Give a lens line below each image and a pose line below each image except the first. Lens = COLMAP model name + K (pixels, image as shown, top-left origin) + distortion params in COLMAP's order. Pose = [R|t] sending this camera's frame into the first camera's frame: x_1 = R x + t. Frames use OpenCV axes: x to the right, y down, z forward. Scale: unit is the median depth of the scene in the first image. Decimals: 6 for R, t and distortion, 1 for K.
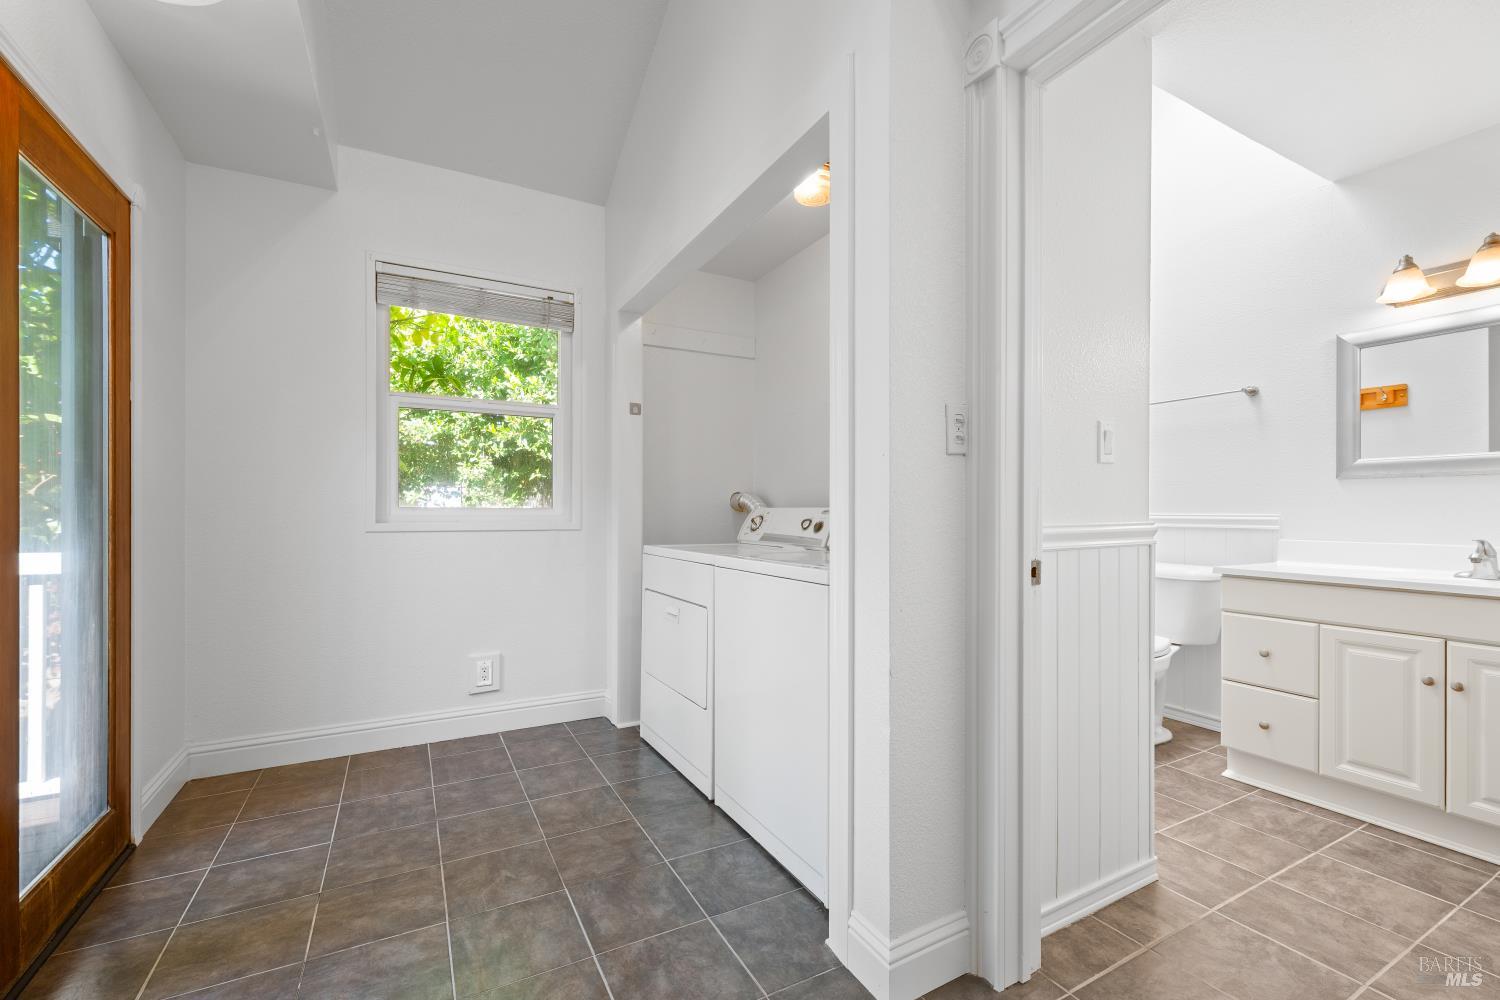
lens RADIAL K [[627.7, 0, 744.6], [0, 627.7, 512.6], [0, 0, 1]] dist [0.004576, -0.000506]
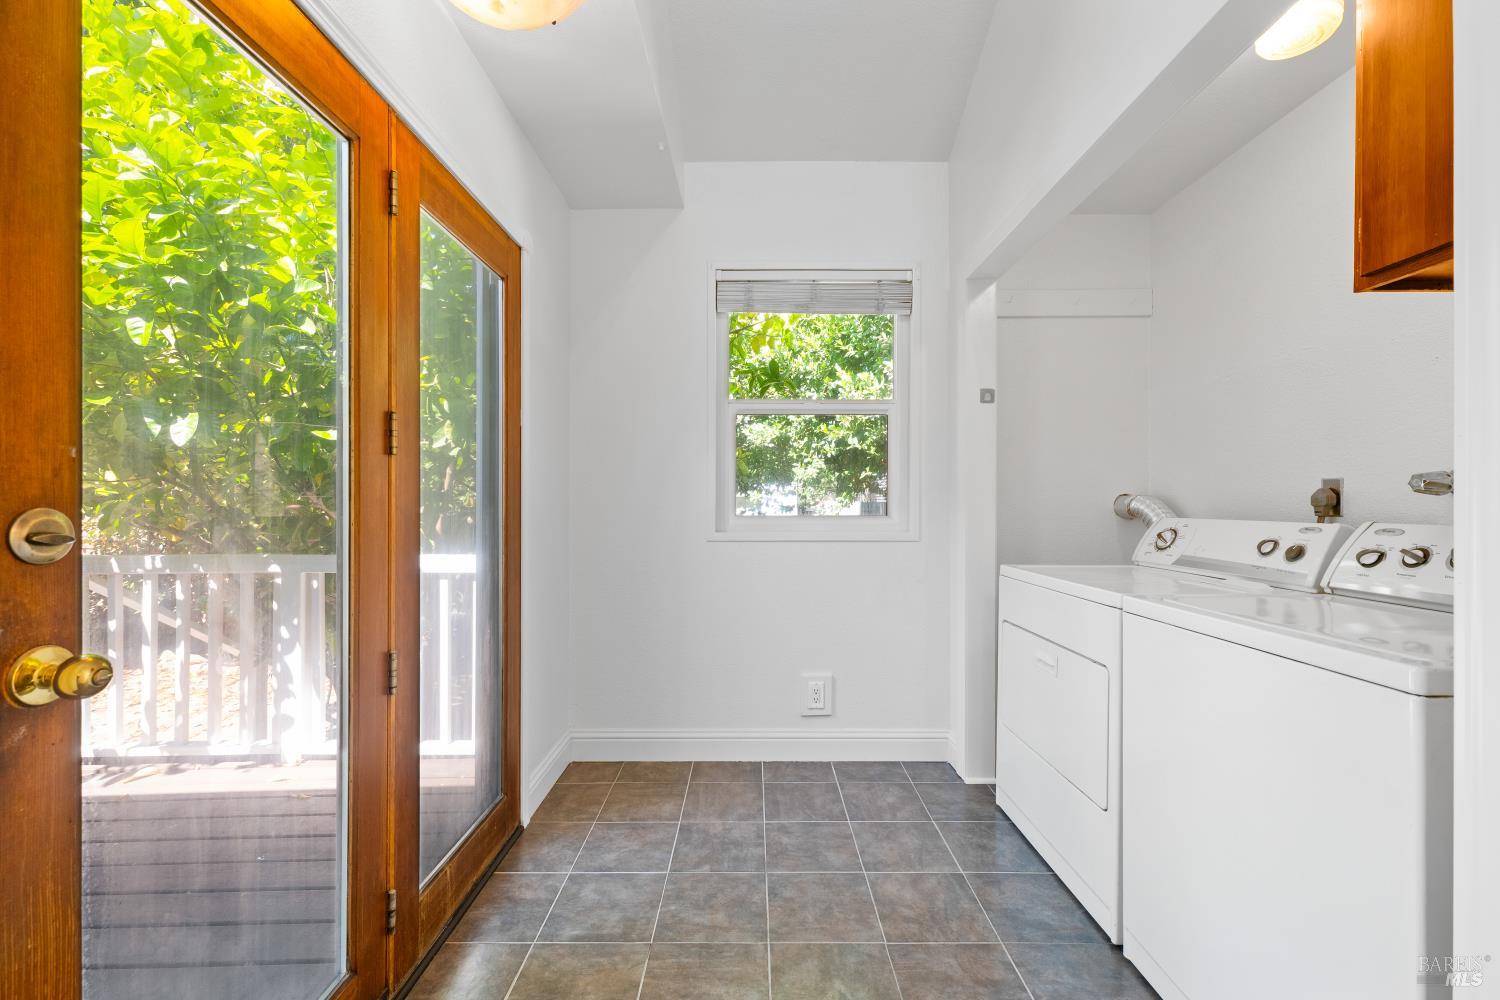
lens RADIAL K [[616.4, 0, 746.9], [0, 616.4, 507.2], [0, 0, 1]] dist [0.002604, -0.000086]
pose [[0.873988, 0.002422, -0.485942, -0.065959], [-0.000274, 0.999990, 0.004491, -0.027105], [0.485947, -0.003792, 0.873980, 0.166157]]
